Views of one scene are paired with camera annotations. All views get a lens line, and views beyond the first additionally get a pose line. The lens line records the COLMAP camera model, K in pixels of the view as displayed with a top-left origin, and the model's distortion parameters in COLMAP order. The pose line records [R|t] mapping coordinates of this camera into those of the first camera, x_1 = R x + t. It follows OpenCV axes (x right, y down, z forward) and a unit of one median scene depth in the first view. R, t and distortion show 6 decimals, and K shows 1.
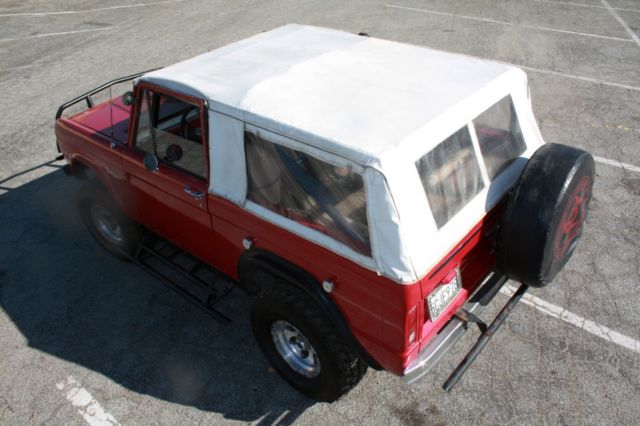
lens RADIAL K [[549.6, 0, 320.0], [0, 549.6, 213.0], [0, 0, 1]] dist [-0.173104, 0.169525]
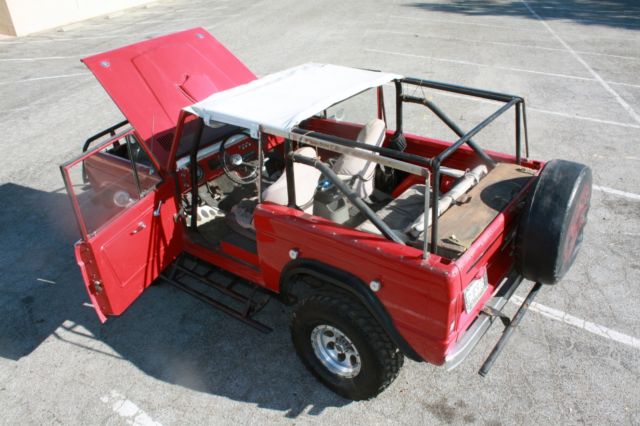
lens RADIAL K [[549.6, 0, 320.0], [0, 549.6, 213.0], [0, 0, 1]] dist [-0.173104, 0.169525]
pose [[0.998130, -0.019183, 0.058043, -0.124818], [0.023789, 0.996532, -0.079740, 0.055469], [-0.056312, 0.080971, 0.995124, -0.098664]]
